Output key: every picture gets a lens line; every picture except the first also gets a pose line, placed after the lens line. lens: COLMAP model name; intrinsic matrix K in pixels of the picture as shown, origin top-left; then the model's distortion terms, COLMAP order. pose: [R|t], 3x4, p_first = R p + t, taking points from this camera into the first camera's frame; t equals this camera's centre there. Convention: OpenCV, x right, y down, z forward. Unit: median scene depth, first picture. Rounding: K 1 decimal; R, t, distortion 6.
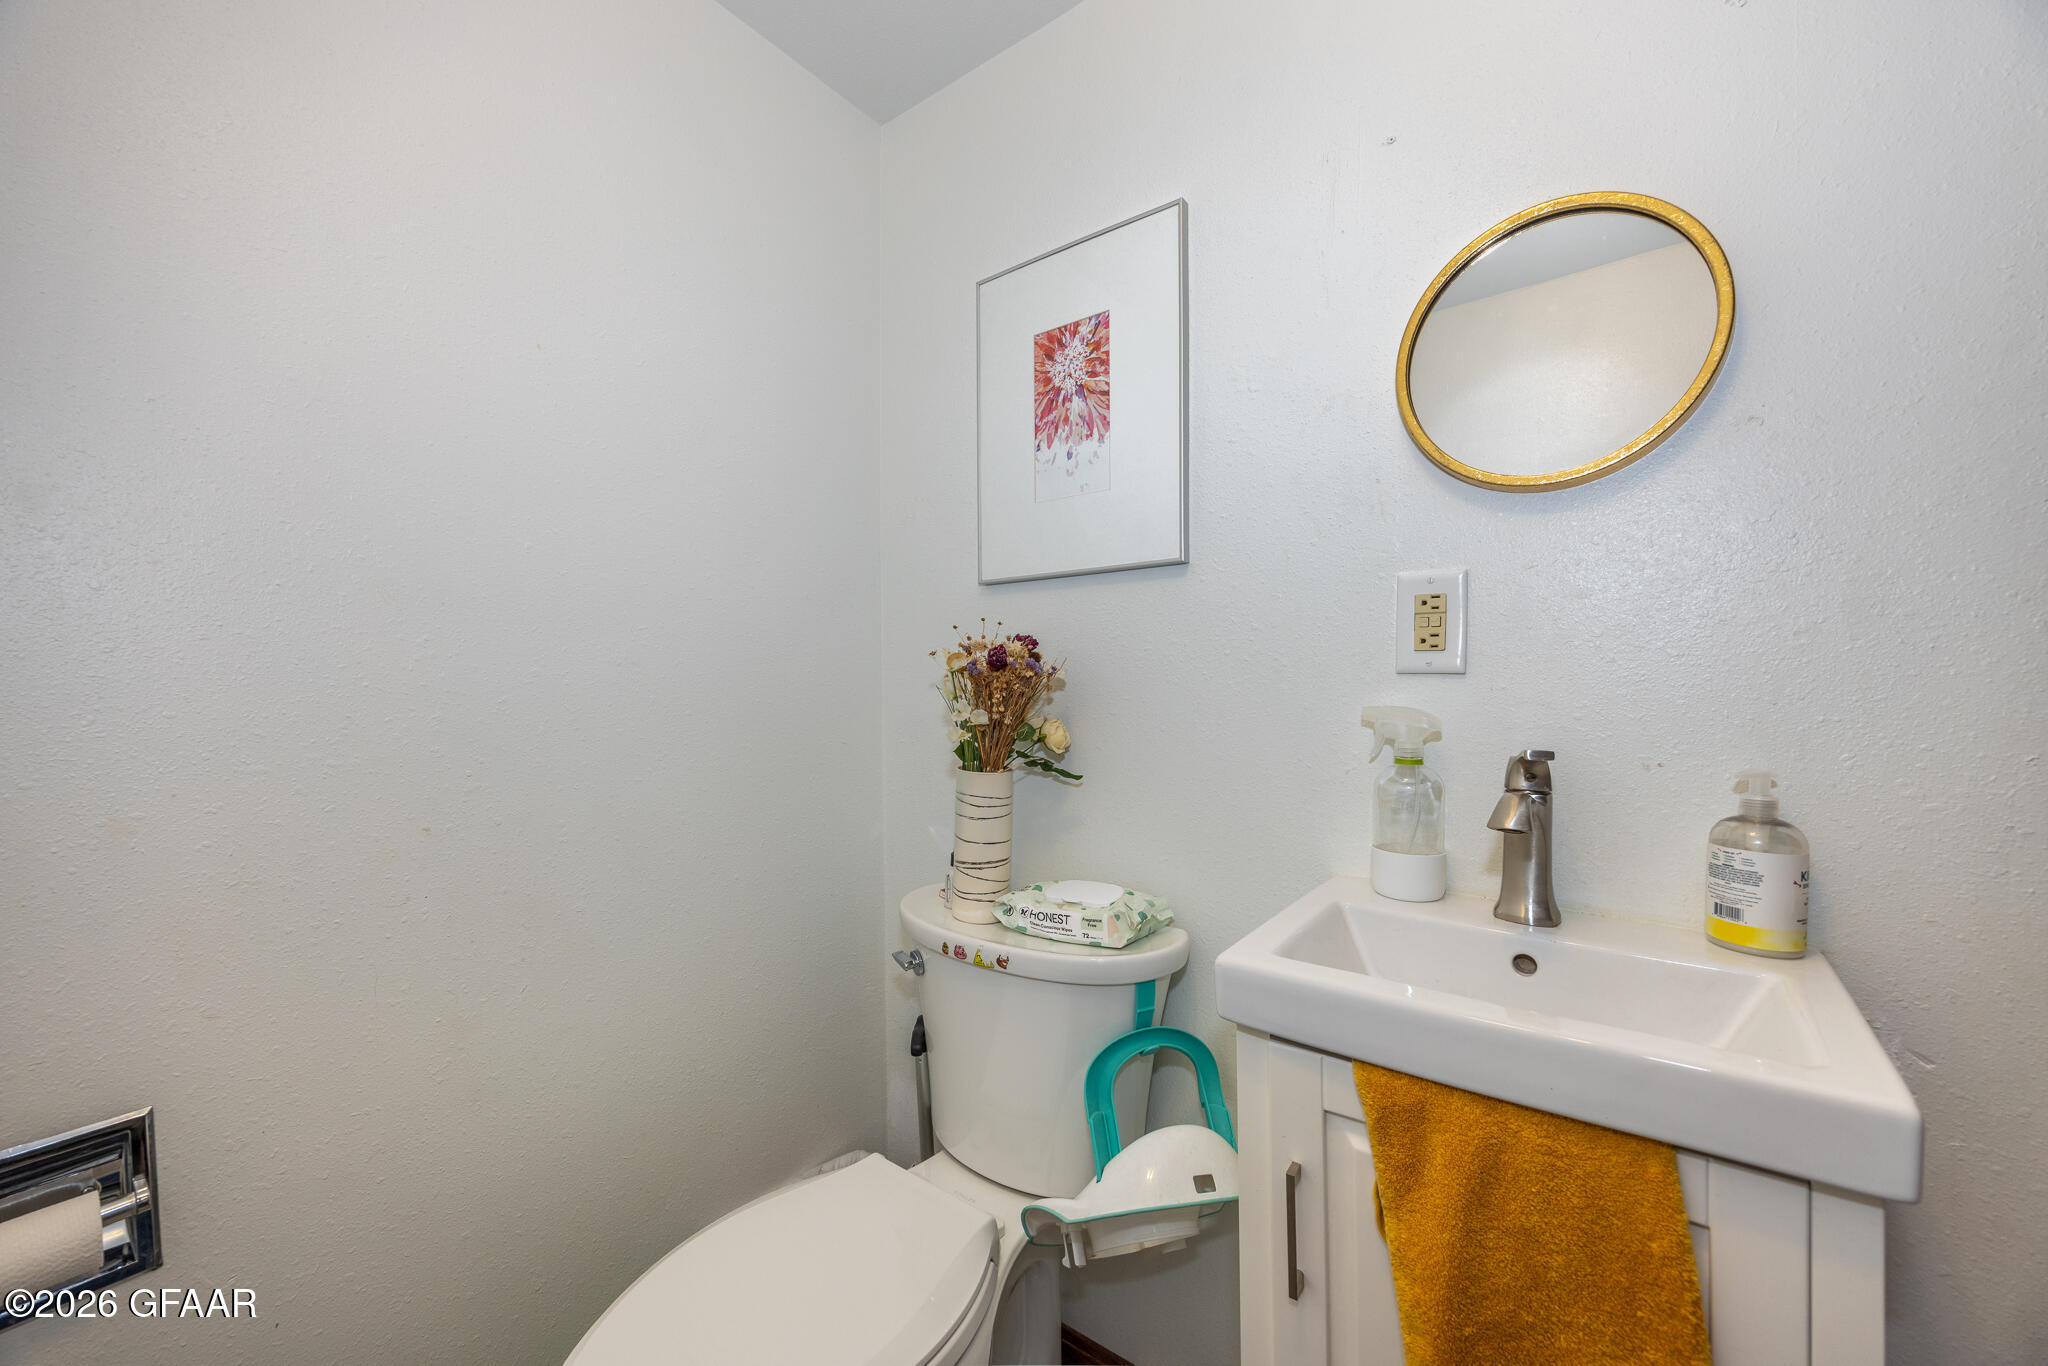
lens RADIAL K [[788.7, 0, 1027.4], [0, 788.7, 685.9], [0, 0, 1]] dist [0.000795, 0.000149]
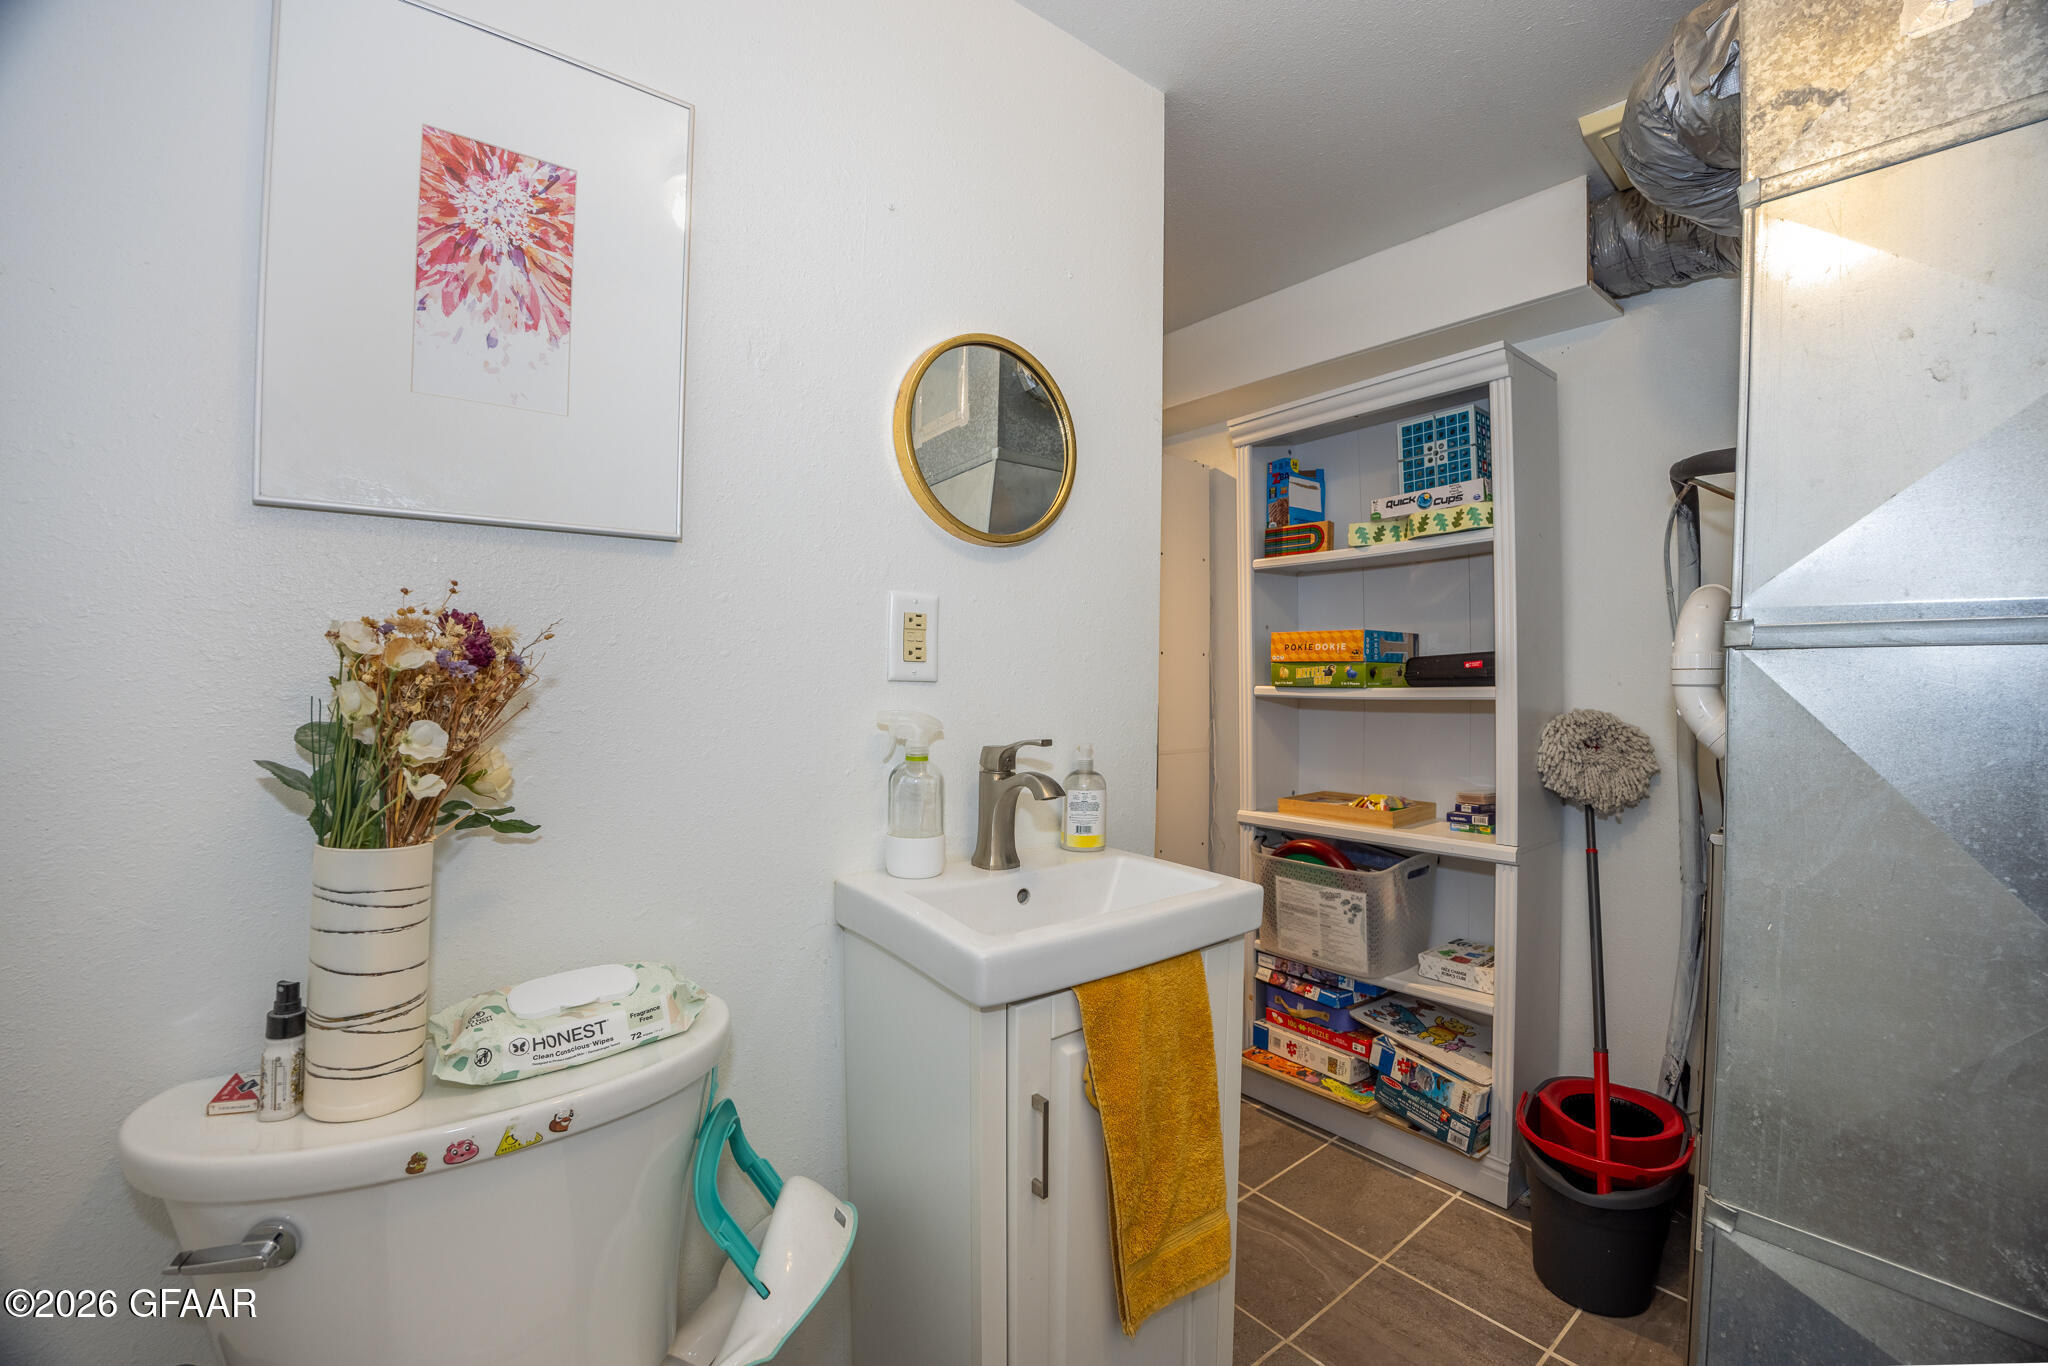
lens RADIAL K [[860.5, 0, 1025.1], [0, 860.5, 693.4], [0, 0, 1]] dist [-0.036189, -0.000247]
pose [[0.257901, -0.001600, 0.966170, -0.528229], [0.002709, 0.999996, 0.000933, 0.001006], [-0.966168, 0.002377, 0.257904, 0.405049]]
